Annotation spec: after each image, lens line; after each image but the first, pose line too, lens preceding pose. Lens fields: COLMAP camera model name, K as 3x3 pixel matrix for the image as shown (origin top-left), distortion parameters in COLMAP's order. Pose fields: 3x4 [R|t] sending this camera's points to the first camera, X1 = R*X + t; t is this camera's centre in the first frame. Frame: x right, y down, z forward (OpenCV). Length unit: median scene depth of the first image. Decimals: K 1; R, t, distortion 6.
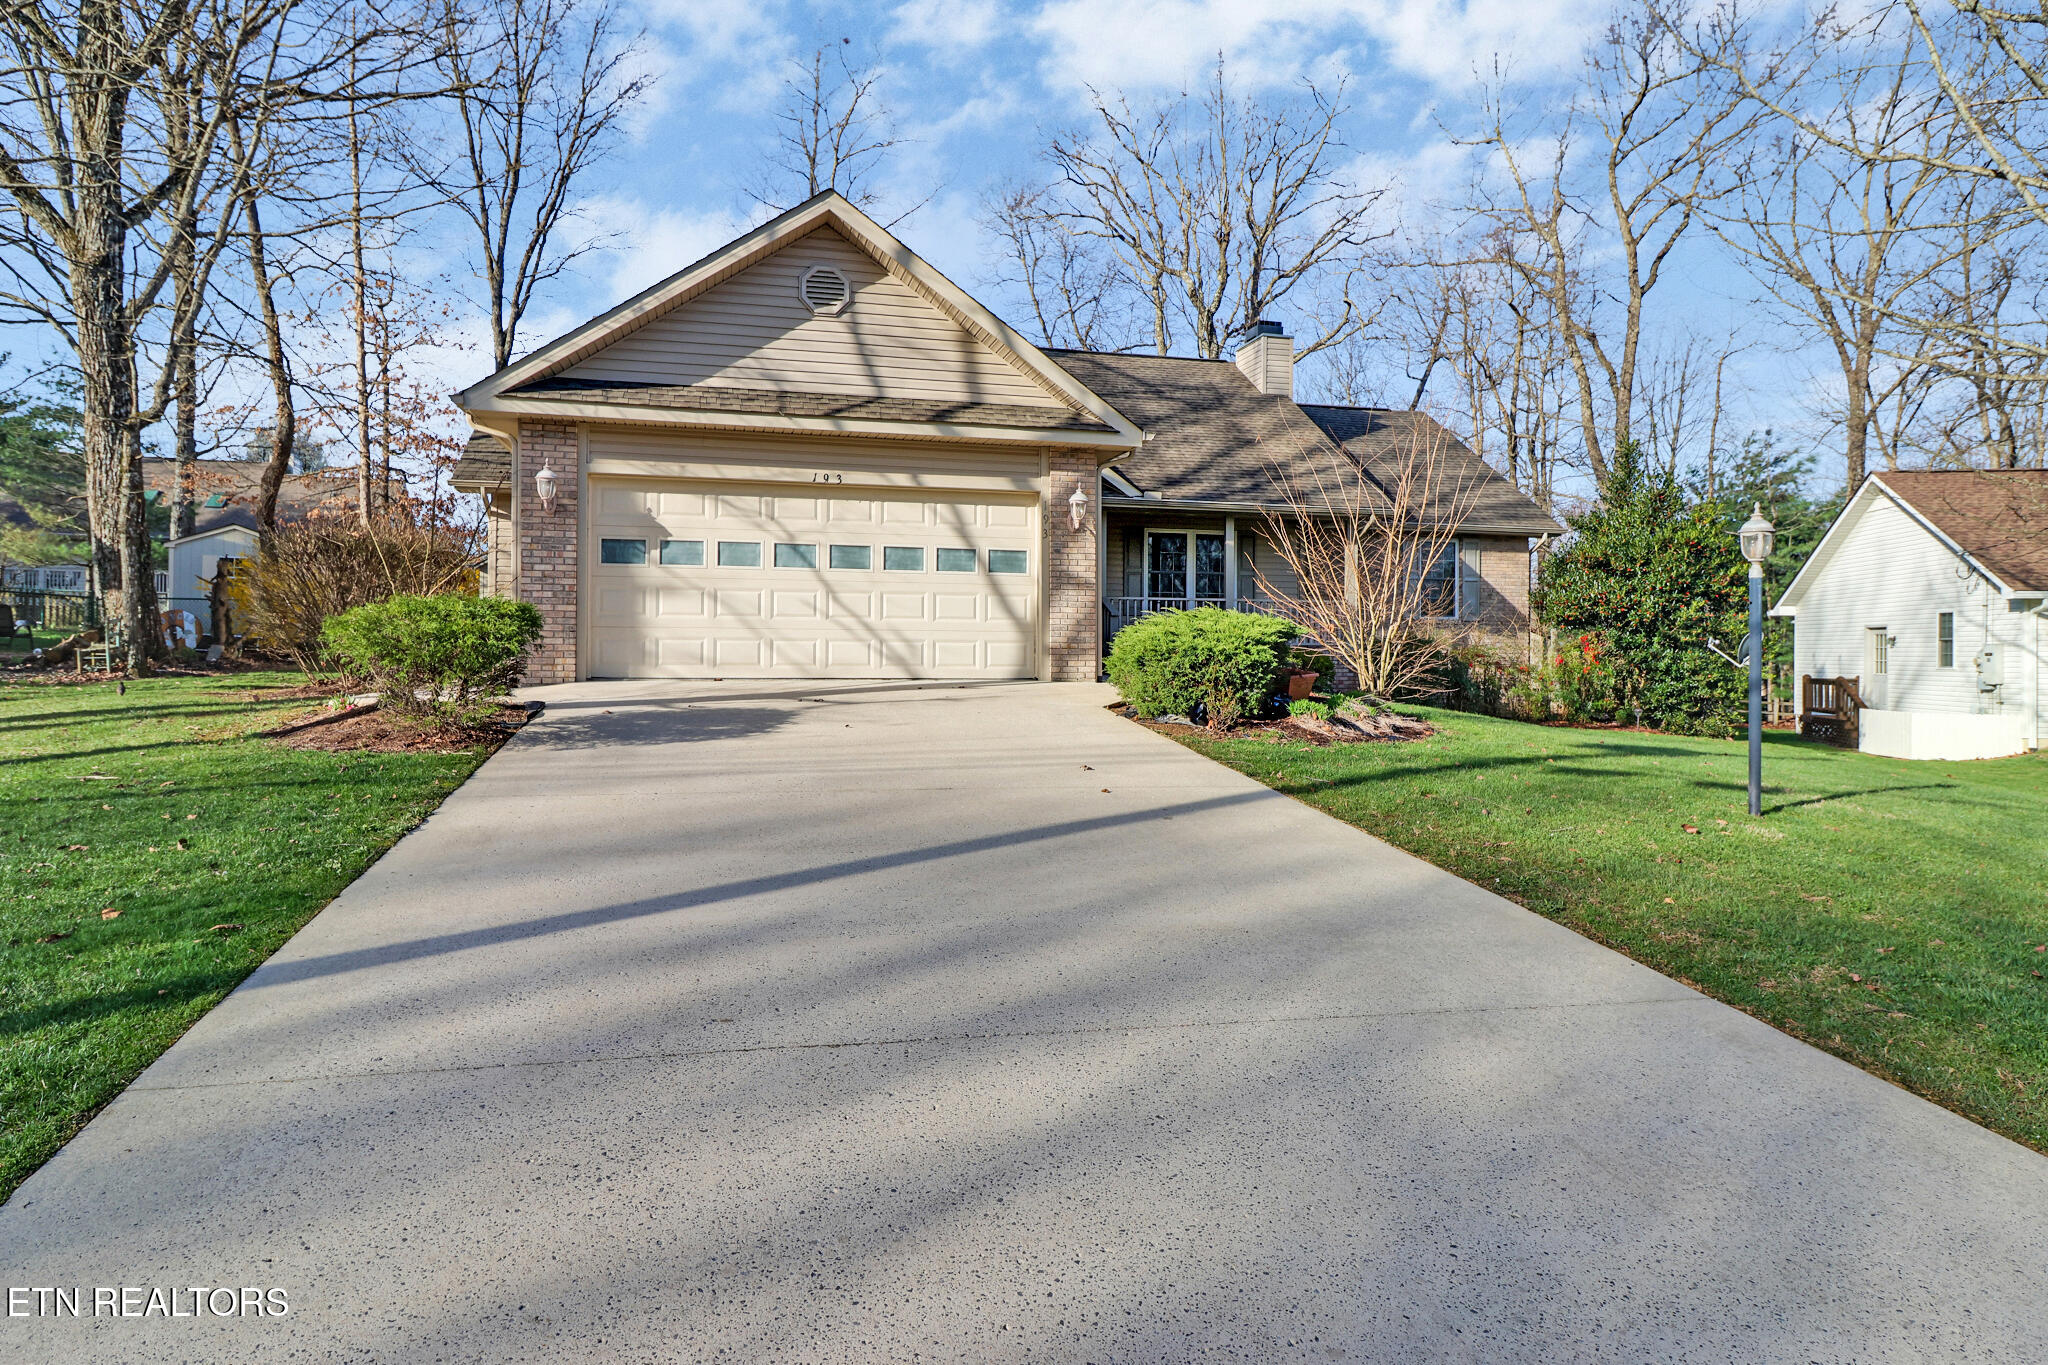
lens RADIAL K [[1206.0, 0, 1020.6], [0, 1206.0, 675.4], [0, 0, 1]] dist [0.003385, -0.002702]
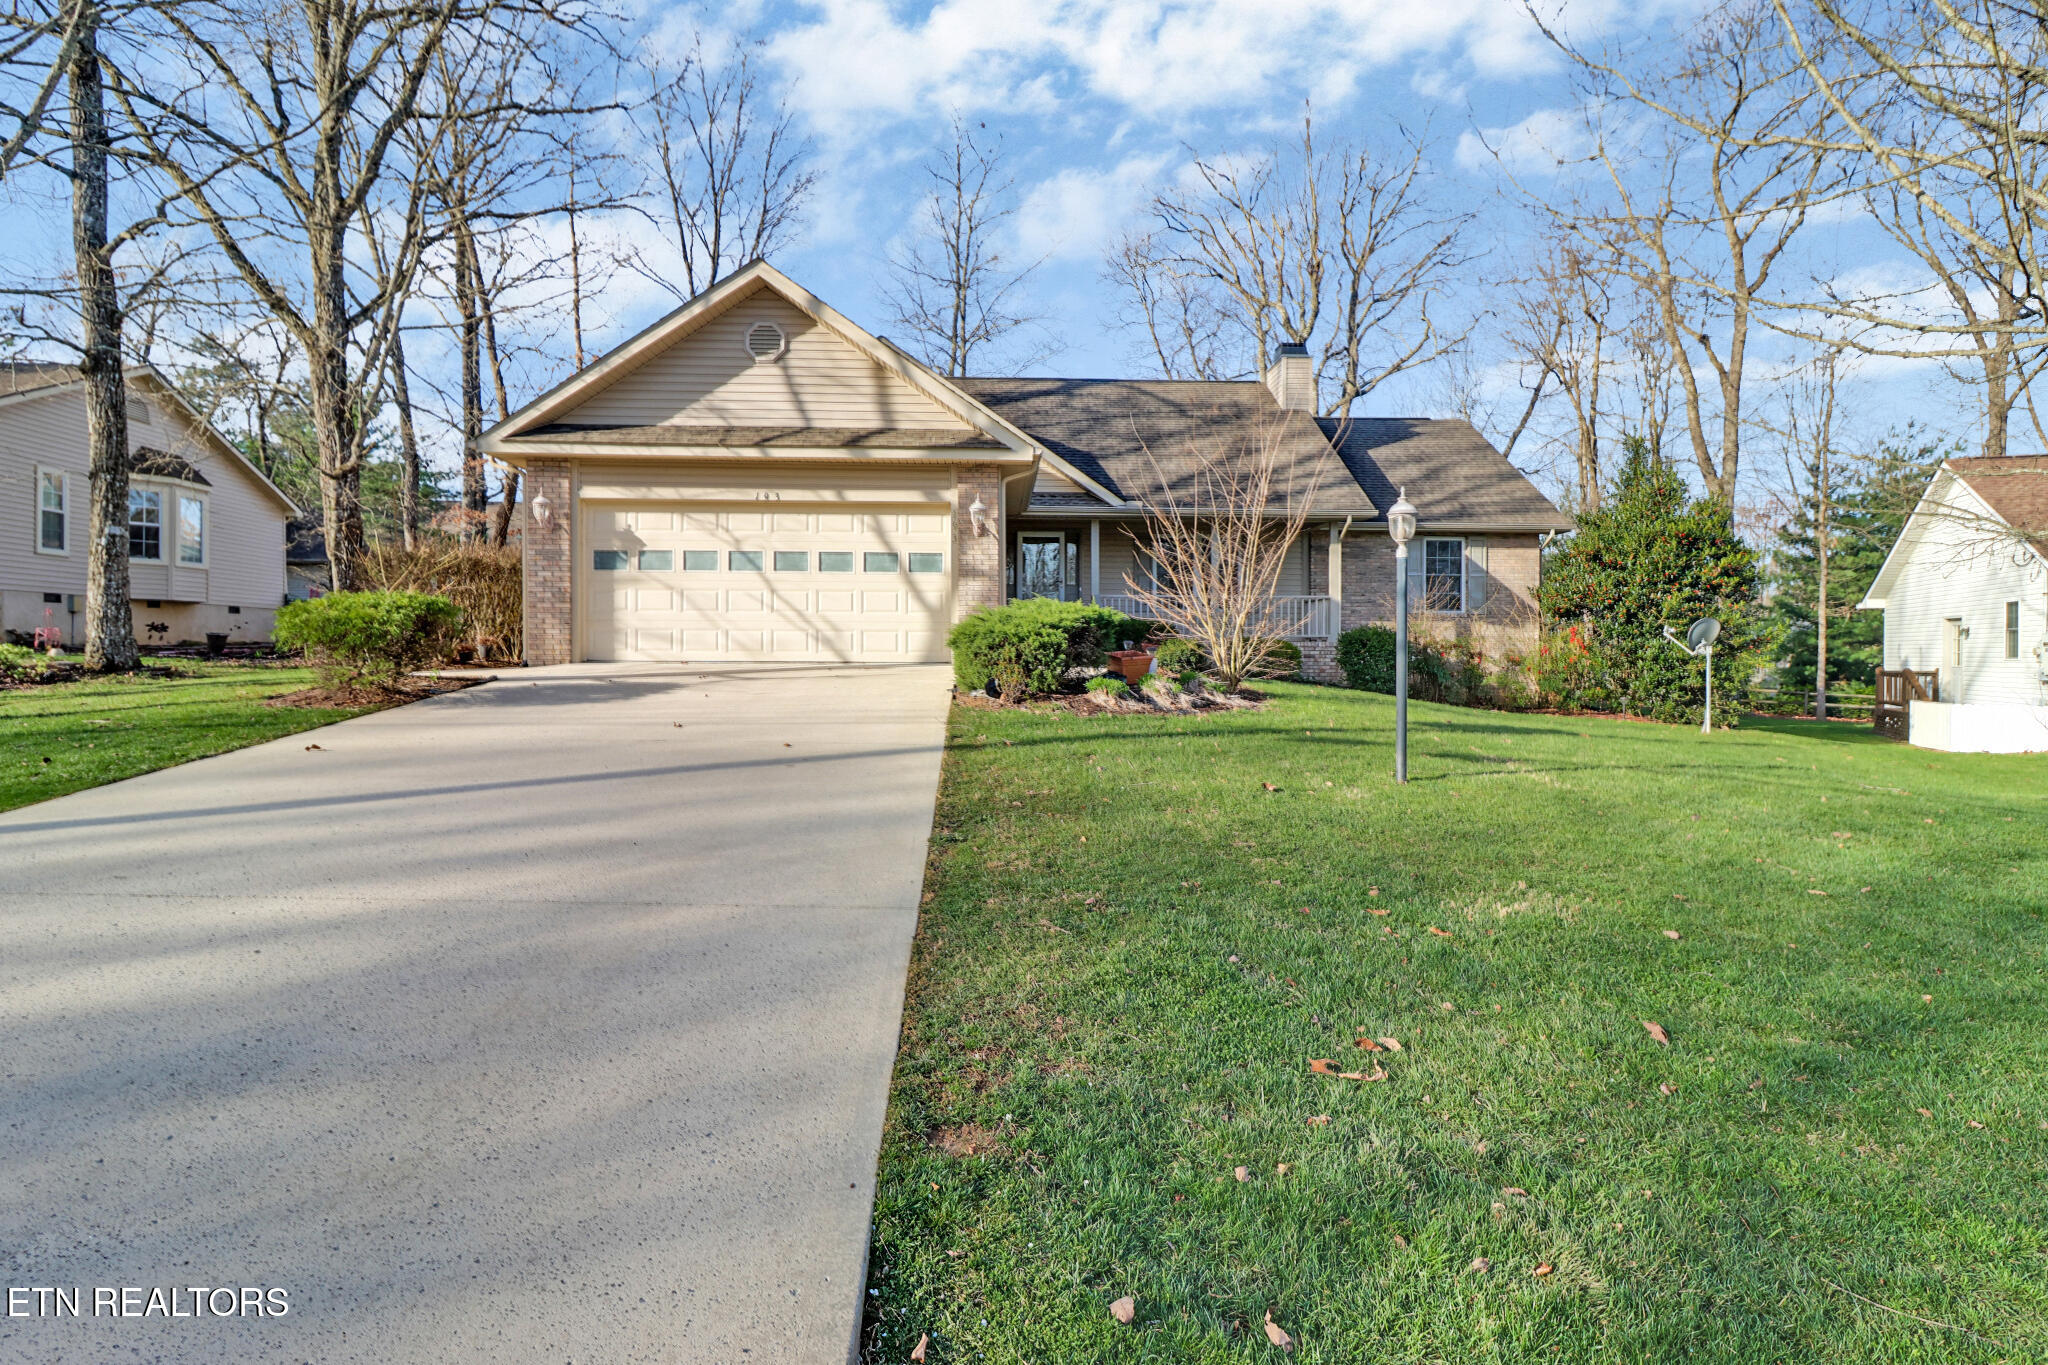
lens RADIAL K [[1062.2, 0, 1015.5], [0, 1062.2, 674.2], [0, 0, 1]] dist [-0.004402, -0.001082]
pose [[0.977714, 0.002336, -0.209927, 0.299657], [-0.002311, 0.999997, 0.000363, 0.013867], [0.209927, 0.000130, 0.977717, 0.008283]]
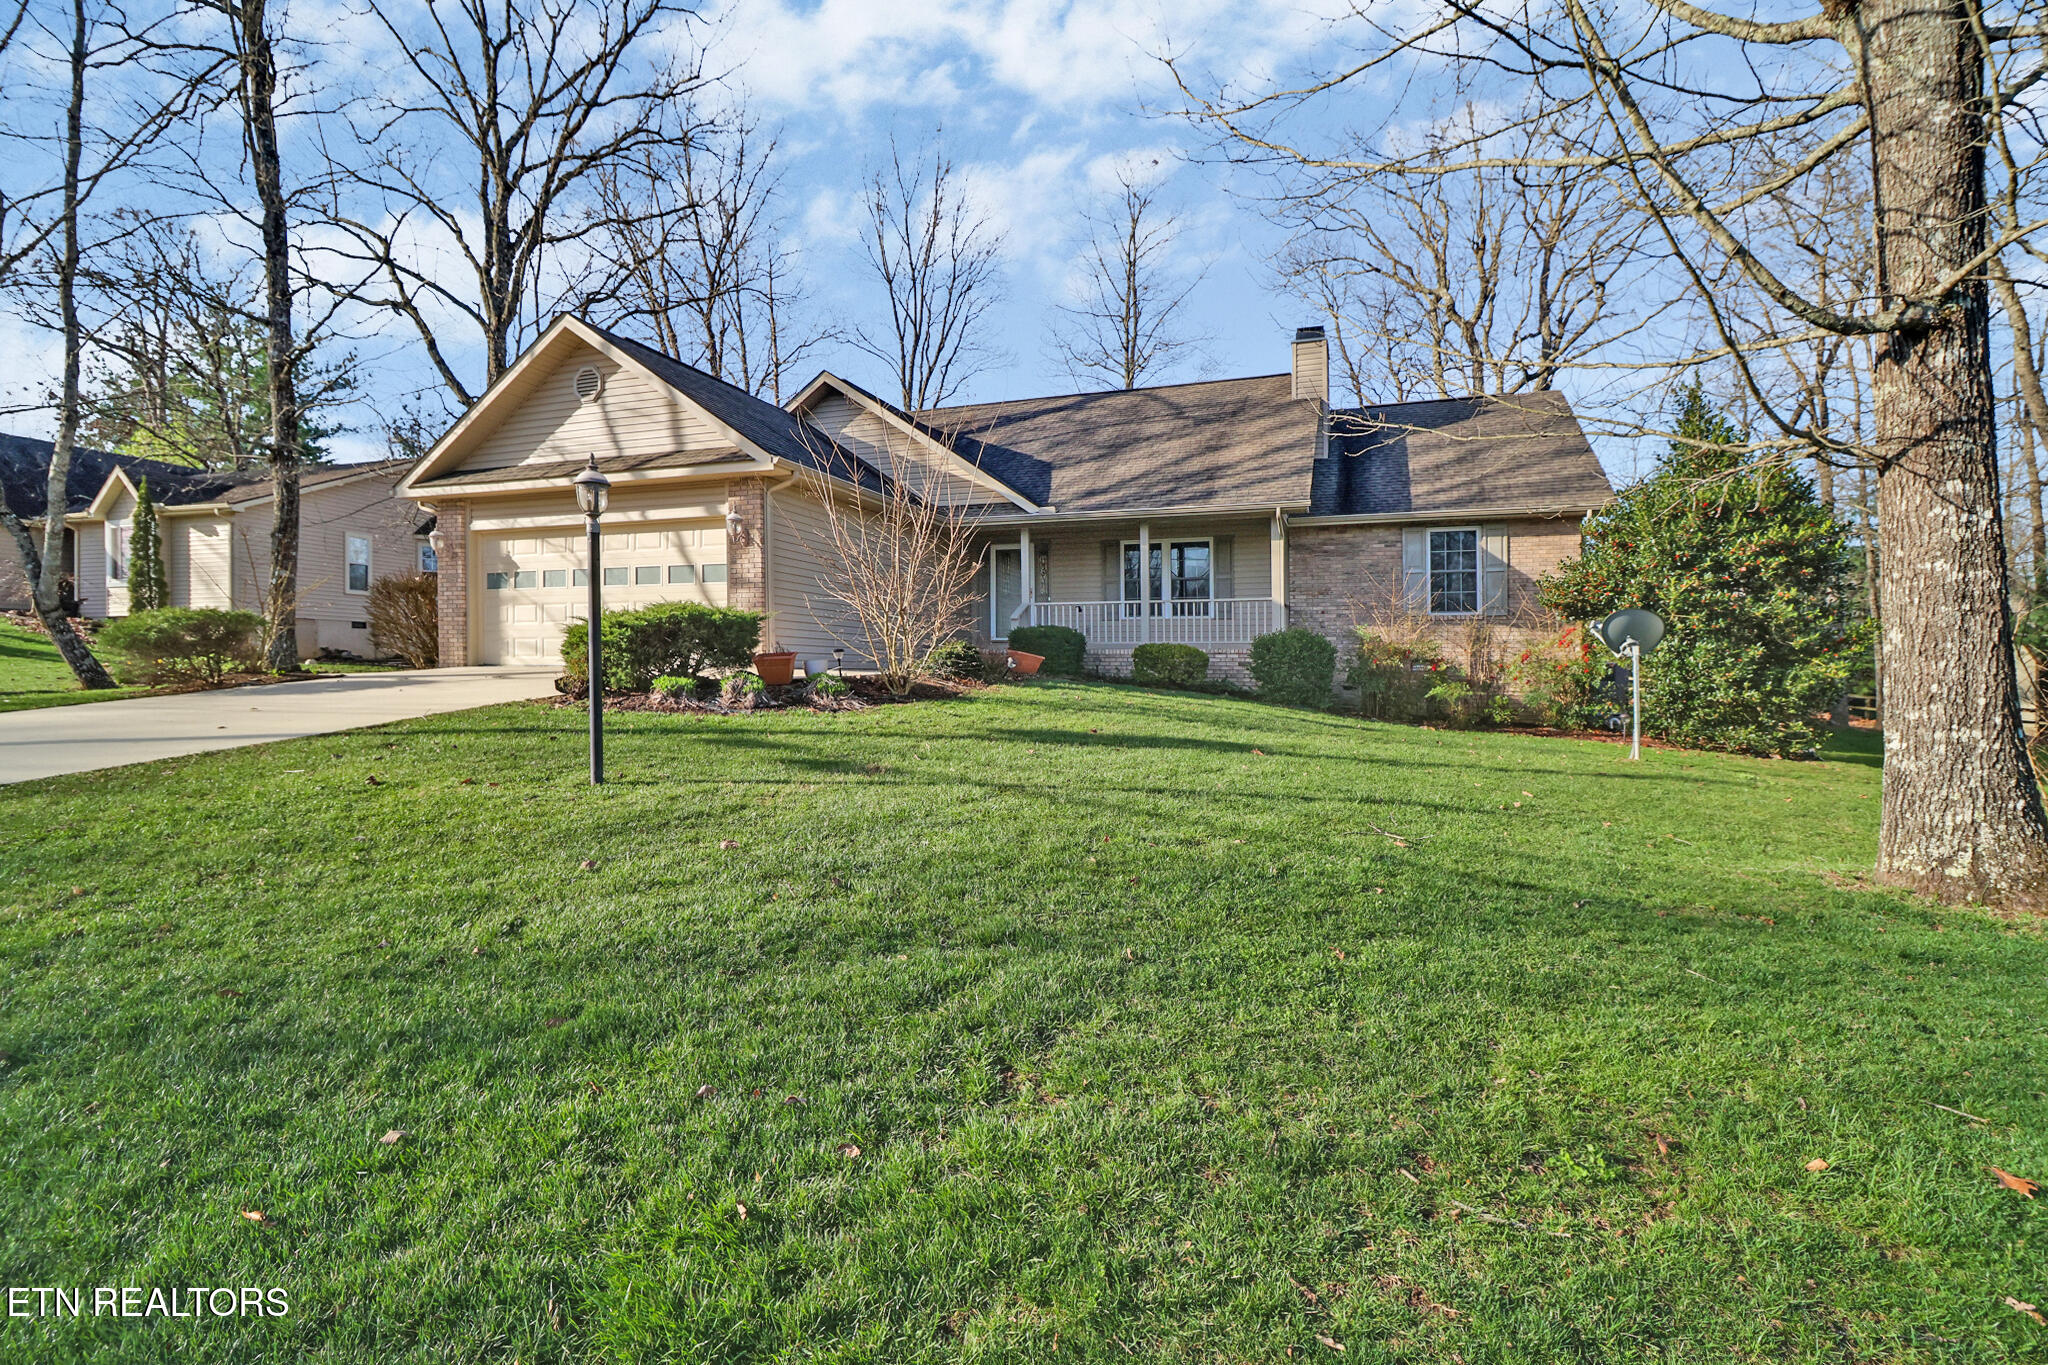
lens RADIAL K [[945.9, 0, 1011.7], [0, 945.9, 680.2], [0, 0, 1]] dist [-0.002668, -0.000156]
pose [[0.824864, 0.004281, -0.565315, 0.821435], [-0.010888, 0.999906, -0.008315, 0.022534], [0.565227, 0.013014, 0.824833, 0.371626]]
